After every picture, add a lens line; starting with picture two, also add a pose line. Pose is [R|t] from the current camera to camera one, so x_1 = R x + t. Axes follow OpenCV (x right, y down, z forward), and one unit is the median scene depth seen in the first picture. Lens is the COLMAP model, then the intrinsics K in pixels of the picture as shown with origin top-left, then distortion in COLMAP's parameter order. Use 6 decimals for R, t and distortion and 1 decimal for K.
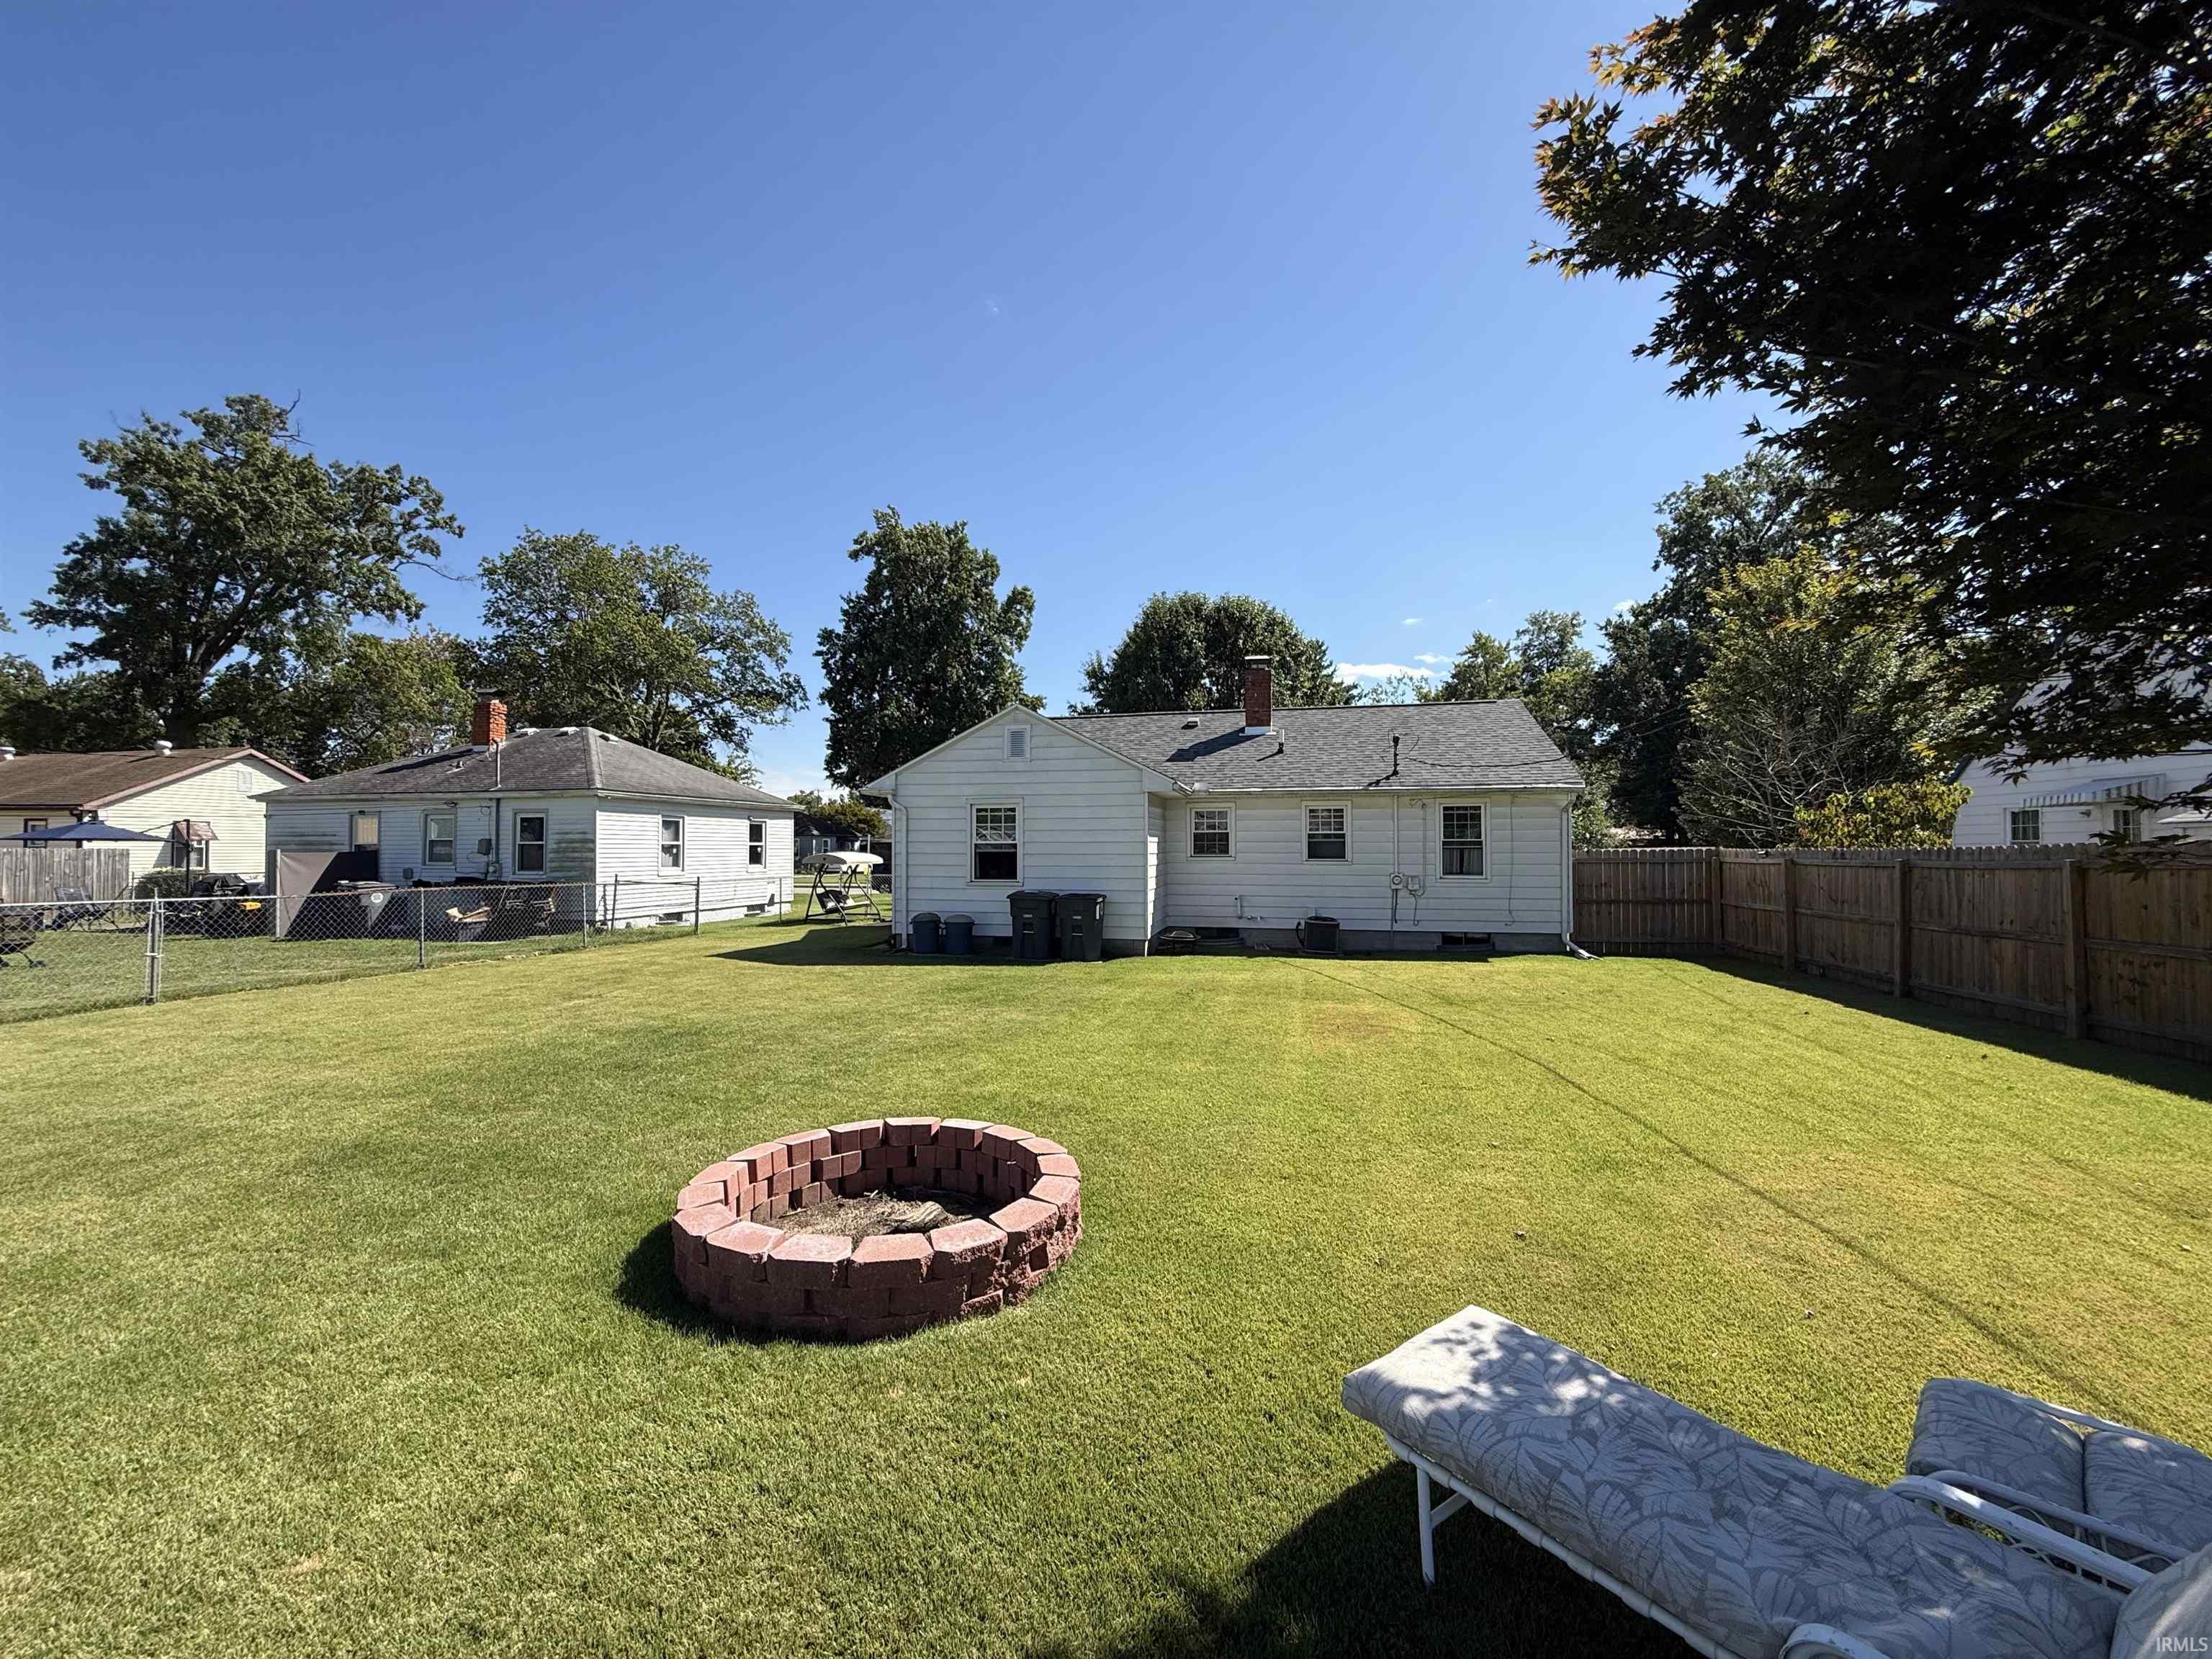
lens RADIAL K [[876.0, 0, 1103.0], [0, 876.0, 836.2], [0, 0, 1]] dist [0.002359, -0.001096]
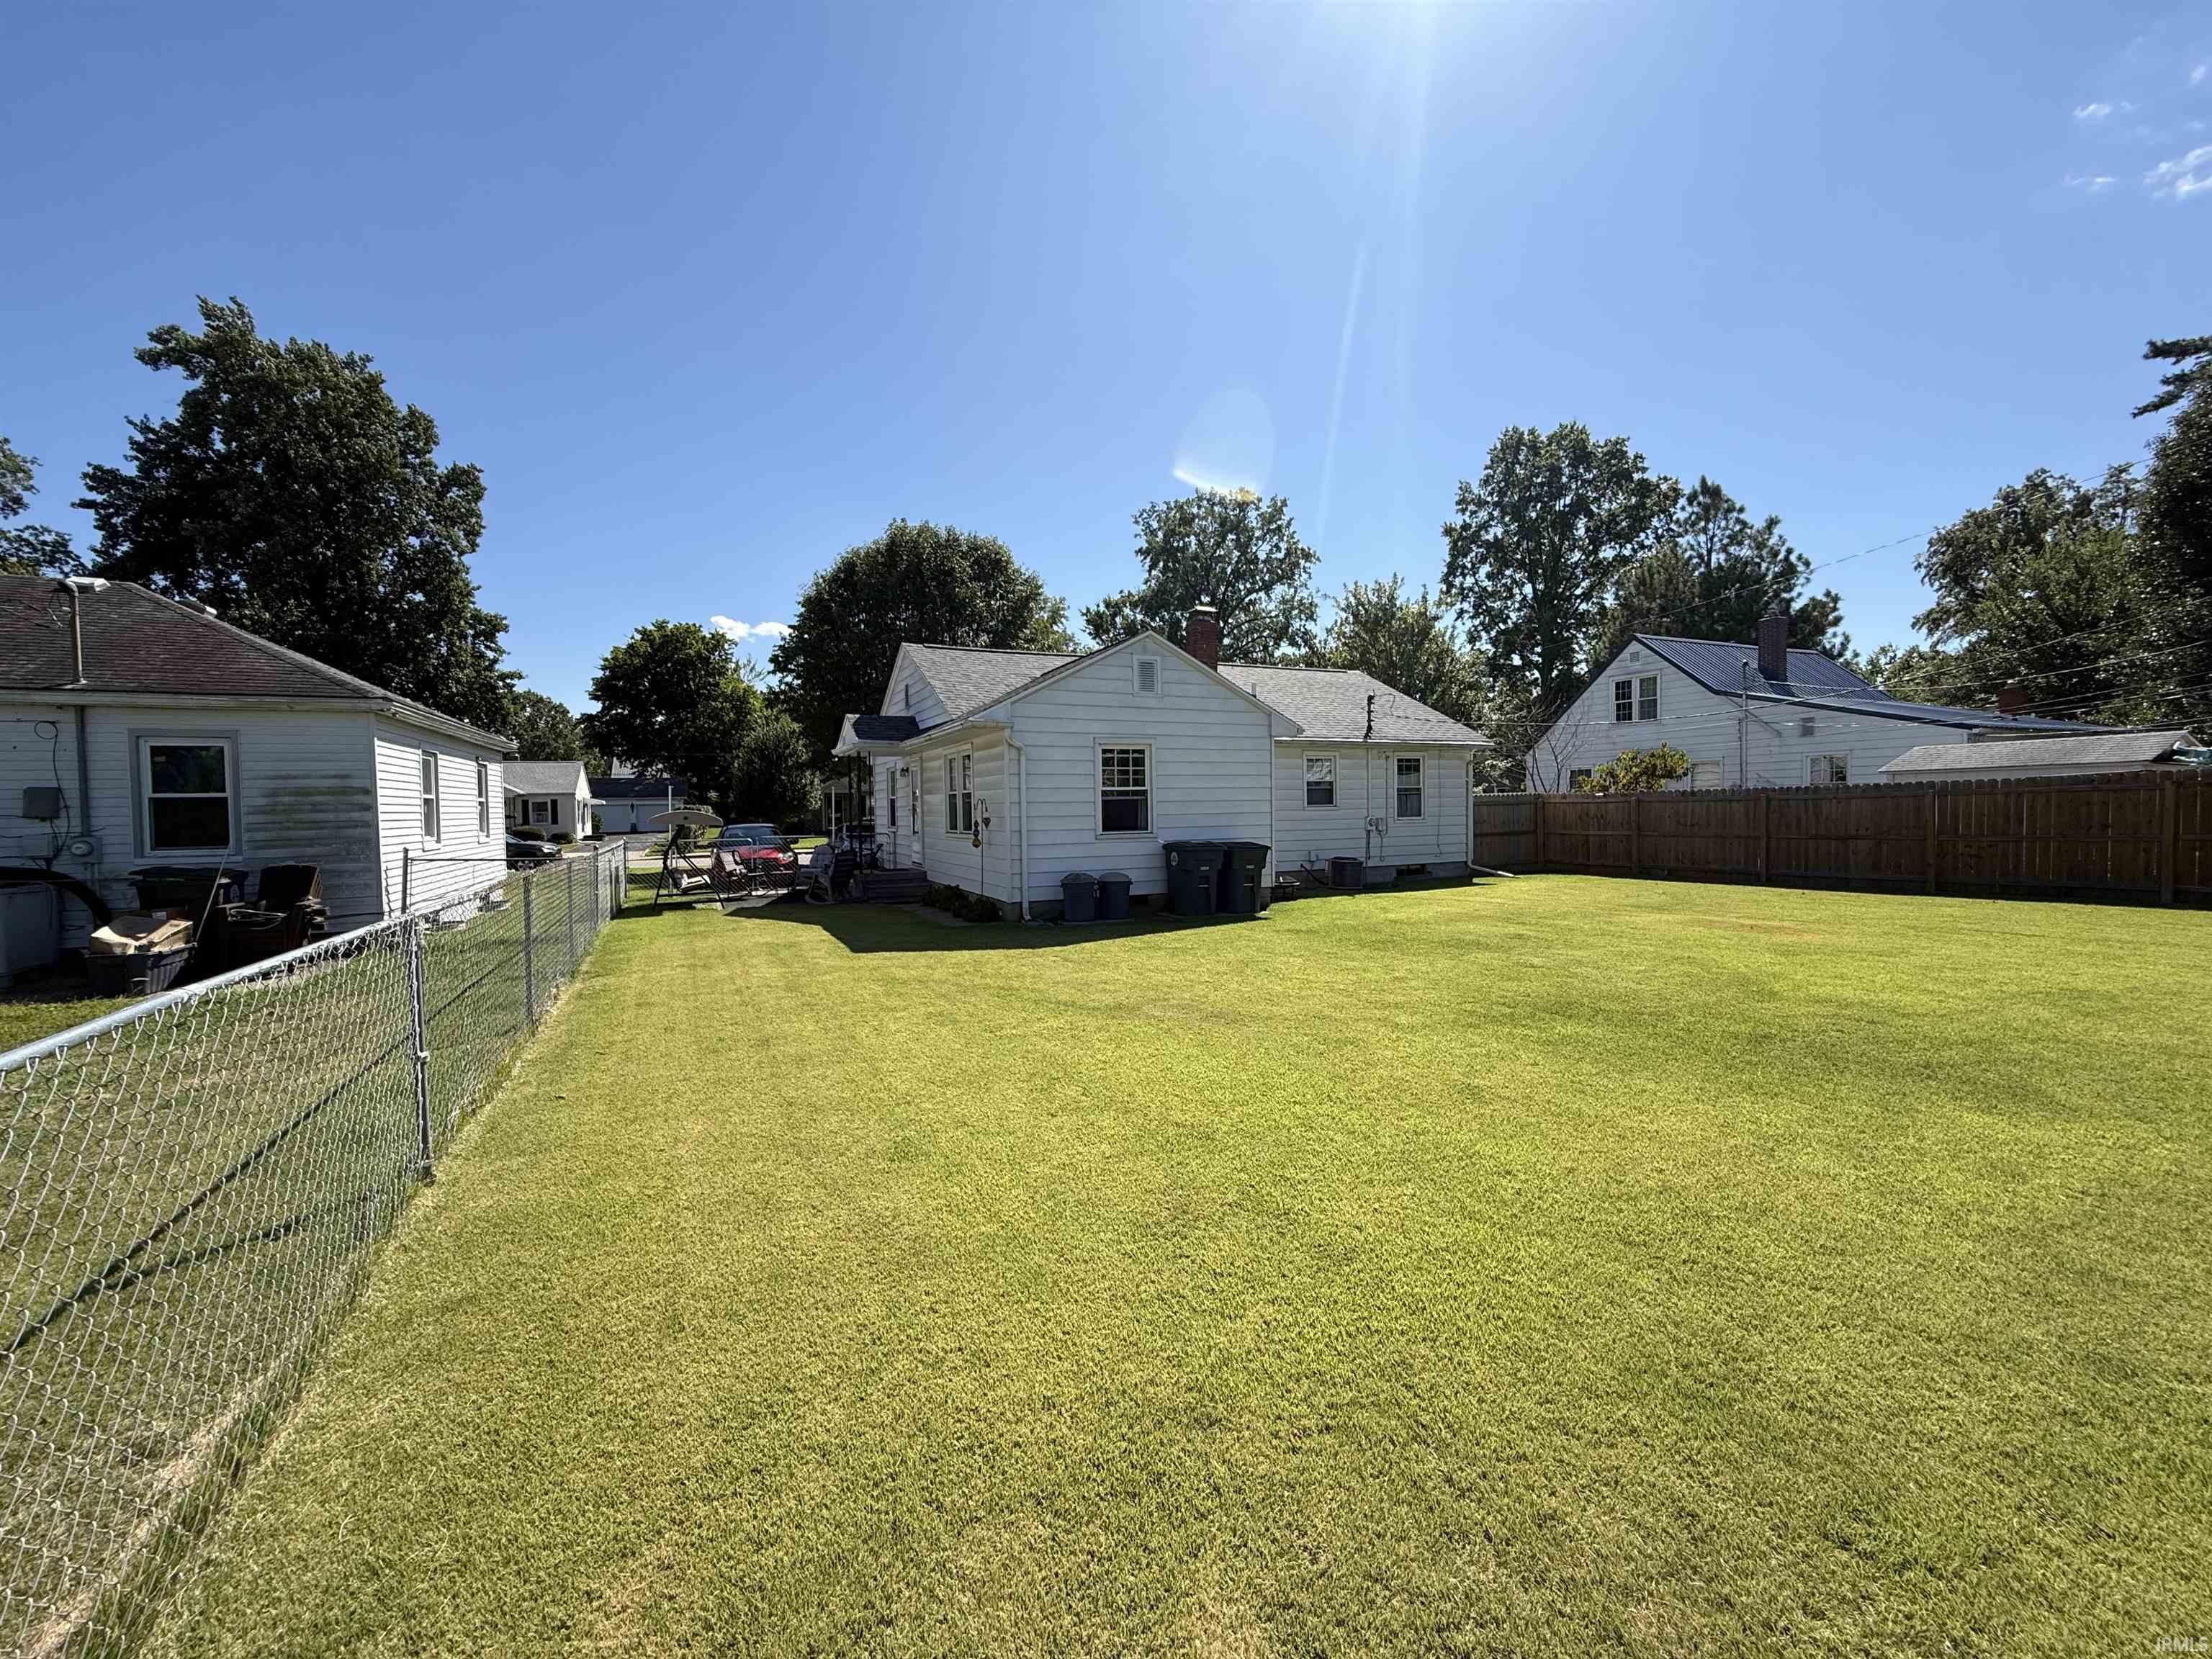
lens RADIAL K [[876.0, 0, 1109.1], [0, 876.0, 834.0], [0, 0, 1]] dist [0.002359, -0.001096]
pose [[0.797308, -0.031161, 0.602768, -0.584327], [0.006210, 0.999037, 0.043433, 0.012716], [-0.603541, -0.030886, 0.796733, 0.275029]]
